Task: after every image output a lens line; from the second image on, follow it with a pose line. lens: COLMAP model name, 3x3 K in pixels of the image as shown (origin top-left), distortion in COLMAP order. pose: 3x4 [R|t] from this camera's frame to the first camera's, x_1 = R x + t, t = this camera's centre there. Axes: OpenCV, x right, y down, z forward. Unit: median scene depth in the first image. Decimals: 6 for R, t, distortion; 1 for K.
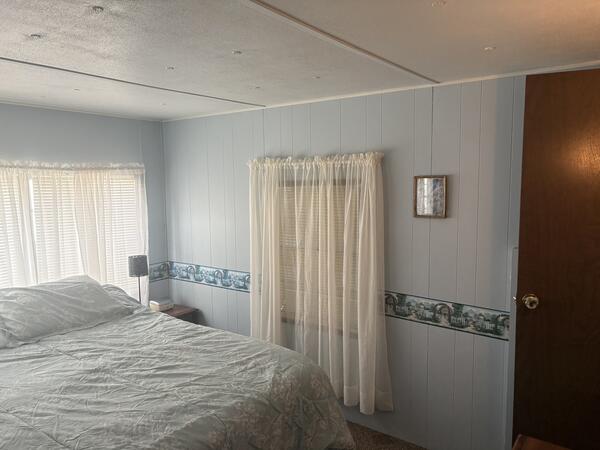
lens RADIAL K [[465.9, 0, 300.4], [0, 465.9, 228.4], [0, 0, 1]] dist [0.060147, -0.013341]
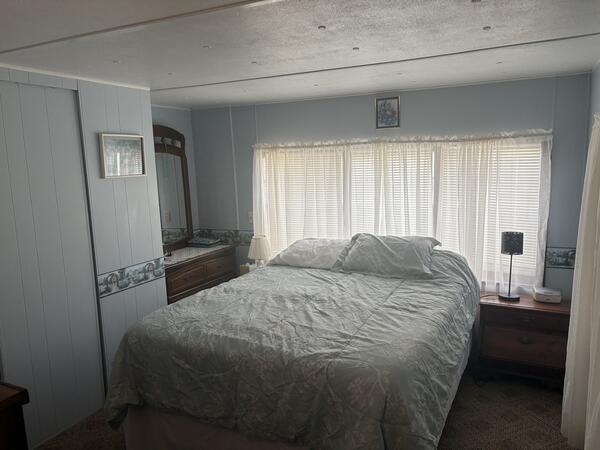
lens RADIAL K [[465.9, 0, 299.9], [0, 465.9, 223.3], [0, 0, 1]] dist [0.060147, -0.013341]
pose [[0.150350, 0.140596, -0.978584, 0.747896], [-0.084074, 0.988069, 0.129042, -0.066450], [0.985051, 0.062872, 0.160377, 0.677590]]
